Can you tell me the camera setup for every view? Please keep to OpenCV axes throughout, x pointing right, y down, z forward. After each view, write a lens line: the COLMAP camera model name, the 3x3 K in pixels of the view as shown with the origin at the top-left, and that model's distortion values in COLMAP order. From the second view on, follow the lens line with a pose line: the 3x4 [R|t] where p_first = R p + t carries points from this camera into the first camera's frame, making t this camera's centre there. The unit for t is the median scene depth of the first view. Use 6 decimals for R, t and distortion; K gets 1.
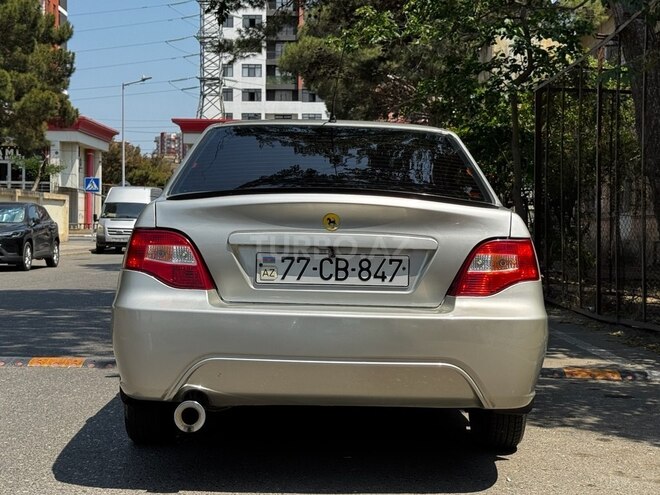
lens RADIAL K [[1118.3, 0, 332.2], [0, 1118.3, 245.6], [0, 0, 1]] dist [0.215381, 0.000000]
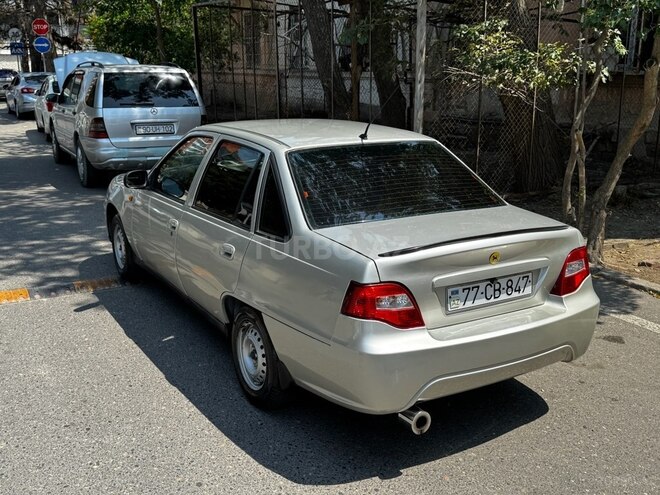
lens RADIAL K [[720.7, 0, 330.5], [0, 720.7, 249.6], [0, 0, 1]] dist [0.031232, 0.000000]
pose [[0.855254, -0.144630, 0.497617, -0.588030], [0.017791, 0.967892, 0.250736, -0.247087], [-0.517903, -0.205590, 0.830367, 0.392132]]
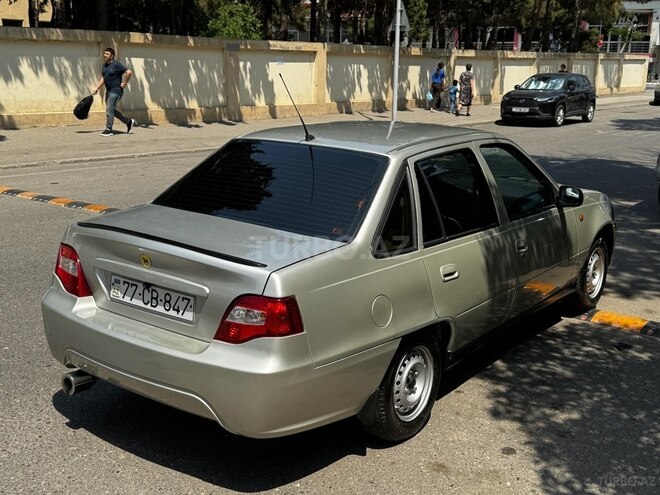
lens RADIAL K [[796.0, 0, 330.1], [0, 796.0, 248.0], [0, 0, 1]] dist [0.038111, 0.000000]
pose [[0.802549, 0.139031, -0.580159, 0.670663], [-0.019301, 0.978008, 0.207673, -0.221070], [0.596273, -0.155471, 0.787583, 0.427027]]
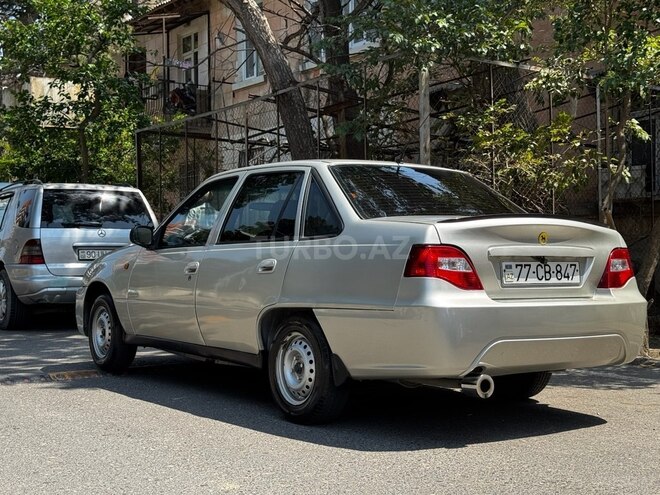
lens RADIAL K [[1009.0, 0, 328.6], [0, 1009.0, 244.5], [0, 0, 1]] dist [0.066505, 0.000000]
pose [[0.820521, -0.011354, 0.571504, -0.929474], [0.022799, 0.999657, -0.012873, -0.003161], [-0.571162, 0.023592, 0.820498, 0.125155]]
